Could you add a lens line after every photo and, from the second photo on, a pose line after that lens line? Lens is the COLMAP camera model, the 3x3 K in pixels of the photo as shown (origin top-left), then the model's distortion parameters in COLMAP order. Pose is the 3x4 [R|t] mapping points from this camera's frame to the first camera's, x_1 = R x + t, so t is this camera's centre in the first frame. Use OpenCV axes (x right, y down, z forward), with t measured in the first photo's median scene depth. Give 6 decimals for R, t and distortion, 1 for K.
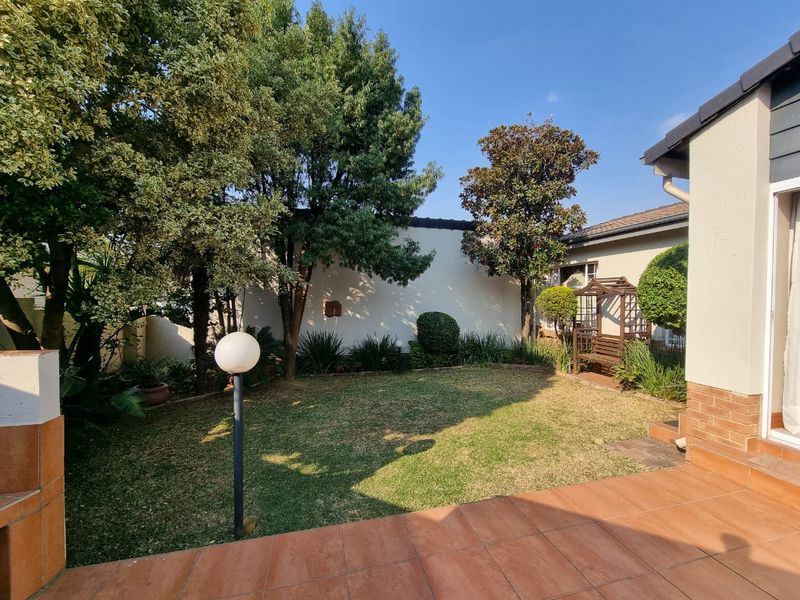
lens RADIAL K [[328.6, 0, 403.0], [0, 328.6, 302.8], [0, 0, 1]] dist [-0.002440, -0.000106]
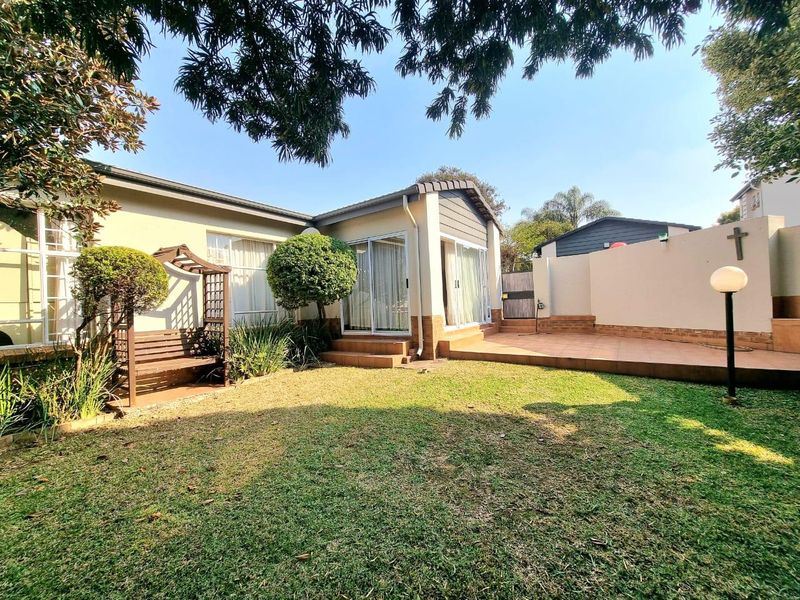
lens RADIAL K [[328.6, 0, 403.0], [0, 328.6, 302.8], [0, 0, 1]] dist [-0.002440, -0.000106]
pose [[-0.643769, 0.024056, 0.764842, -0.387376], [0.047882, 0.998813, 0.008888, 0.096358], [-0.763720, 0.042344, -0.644157, 1.781263]]
